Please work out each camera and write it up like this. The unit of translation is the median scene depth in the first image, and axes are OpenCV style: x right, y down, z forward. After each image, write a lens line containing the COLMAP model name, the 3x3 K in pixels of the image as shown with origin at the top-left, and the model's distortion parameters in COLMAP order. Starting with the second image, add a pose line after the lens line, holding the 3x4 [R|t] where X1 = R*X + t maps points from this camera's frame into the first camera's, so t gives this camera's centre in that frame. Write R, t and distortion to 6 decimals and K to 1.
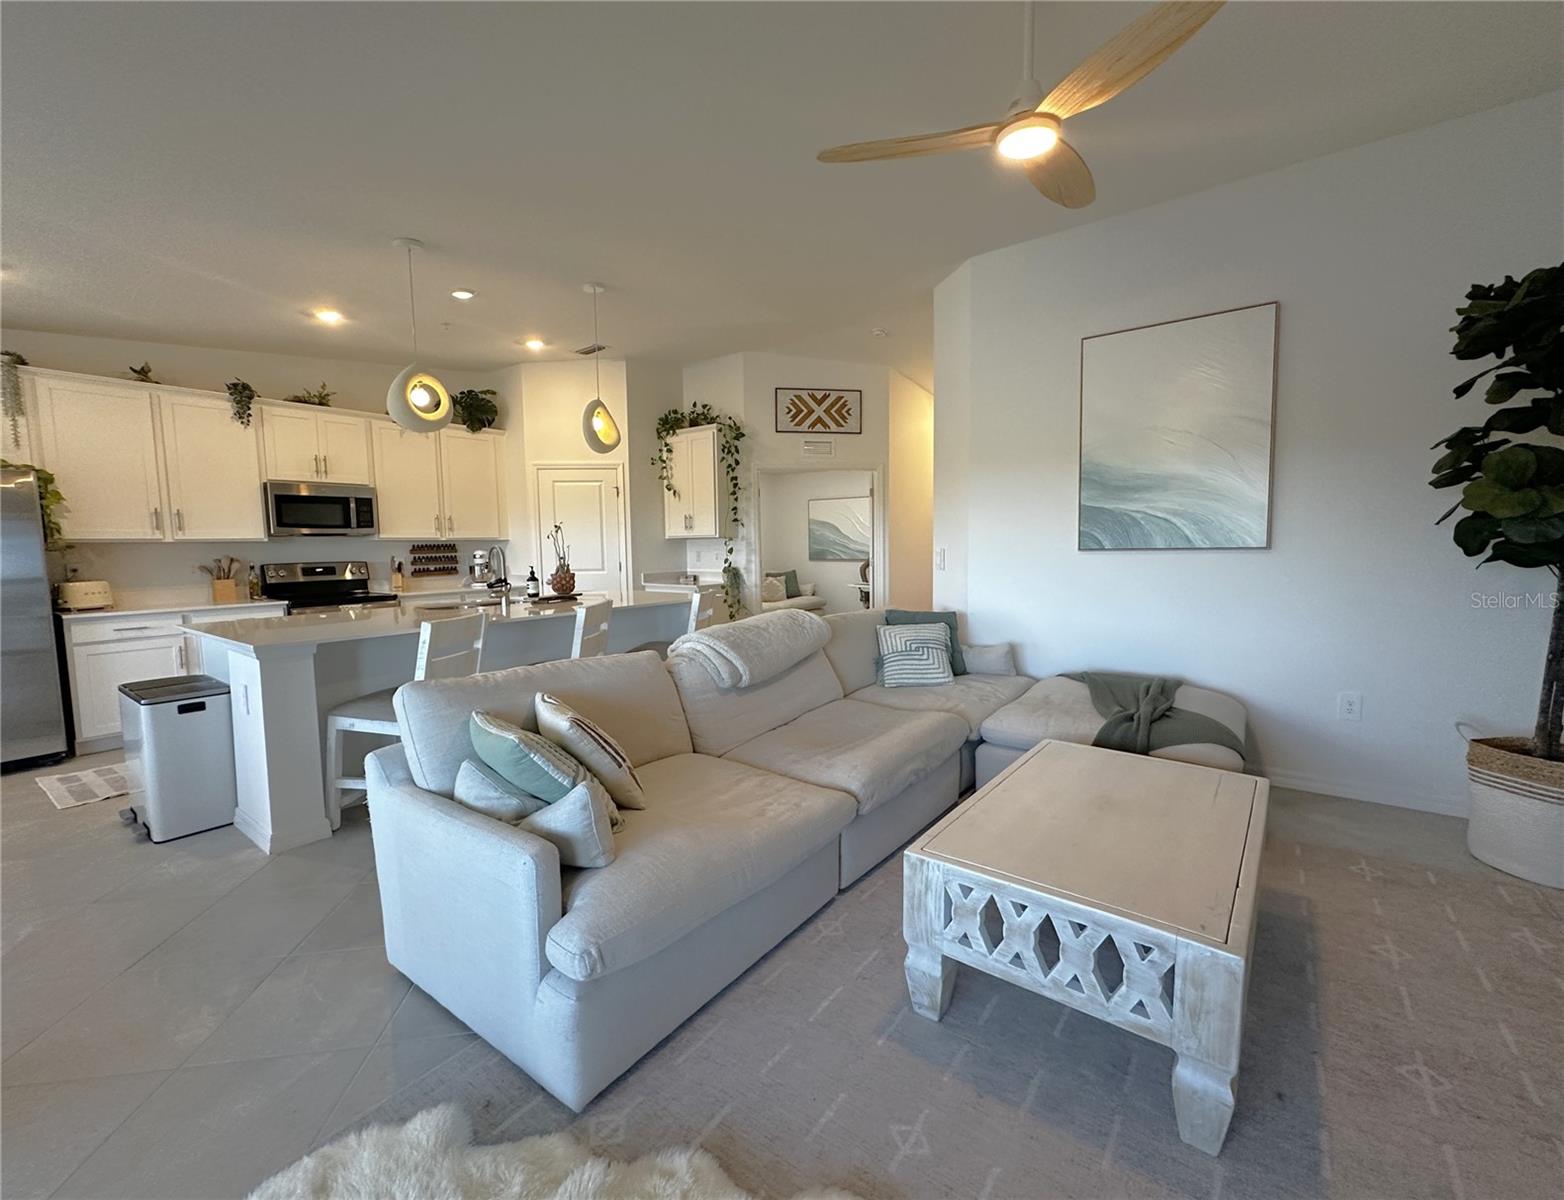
lens RADIAL K [[676.9, 0, 782.6], [0, 676.9, 604.4], [0, 0, 1]] dist [0.000846, 0.000076]
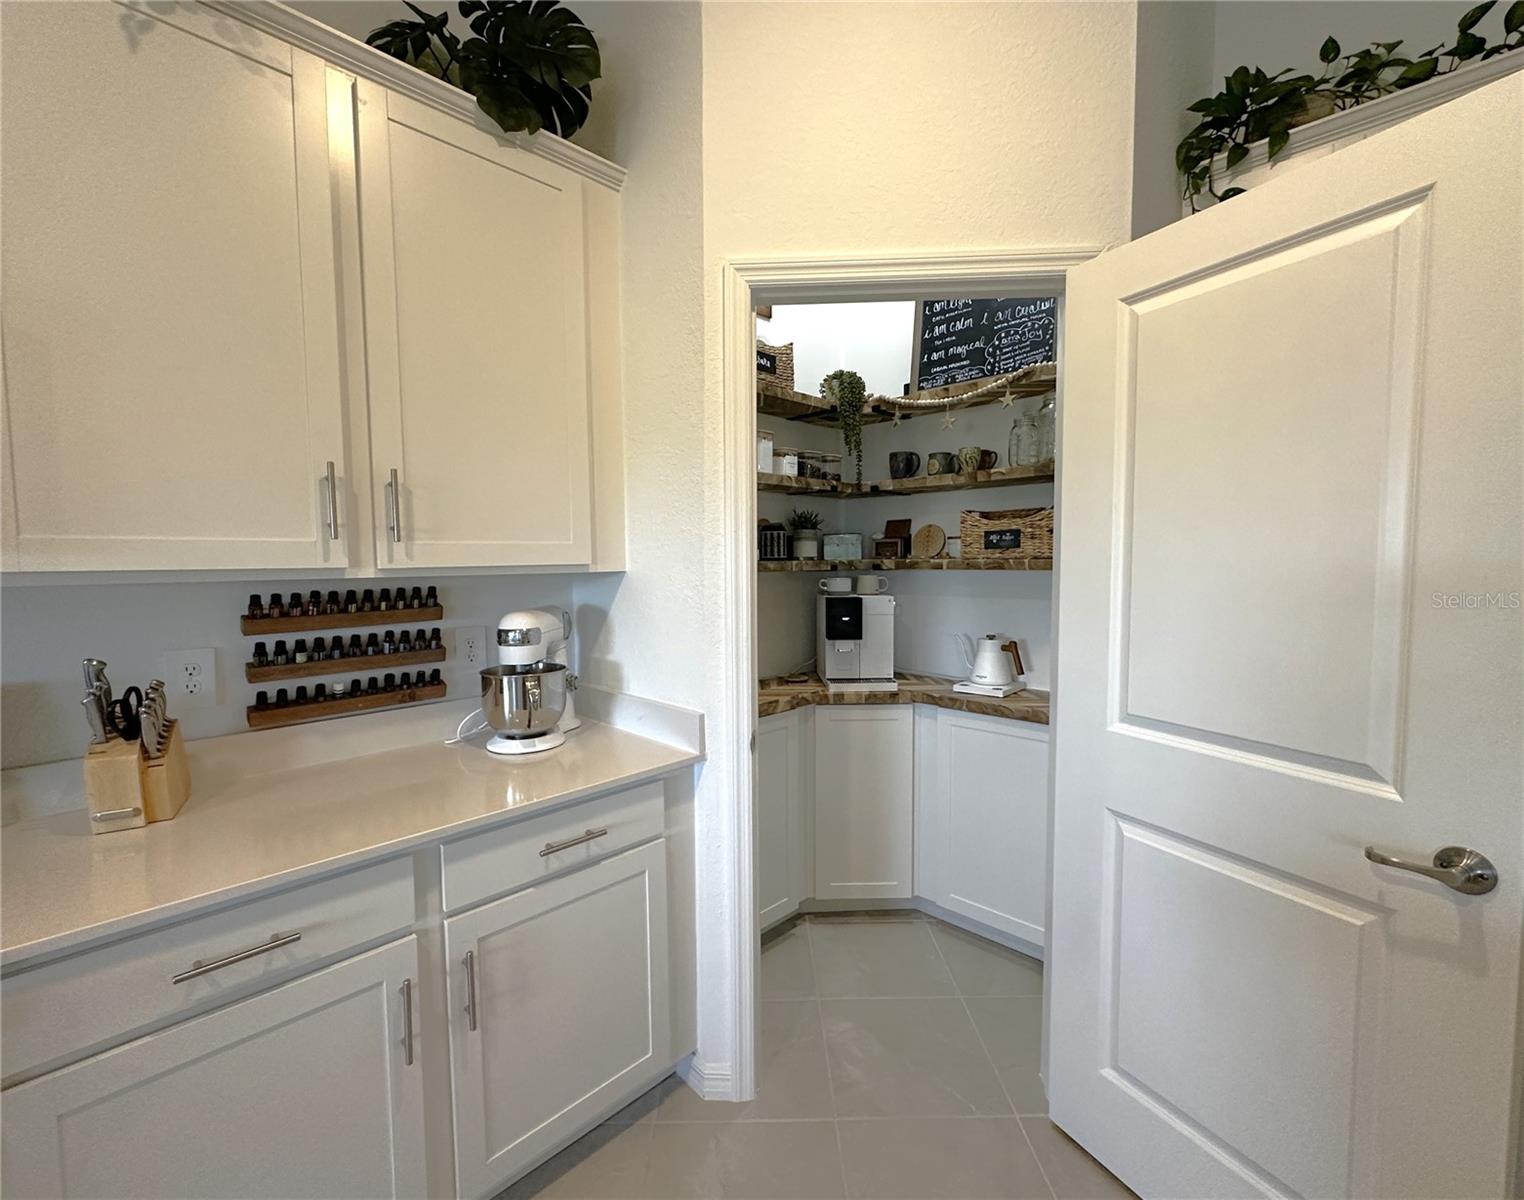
lens RADIAL K [[643.7, 0, 761.6], [0, 643.7, 596.6], [0, 0, 1]] dist [-0.001334, -0.000083]
pose [[0.991431, 0.012573, -0.130025, -0.333144], [-0.015684, 0.999614, -0.022924, -0.084618], [0.129687, 0.024767, 0.991246, 0.790225]]
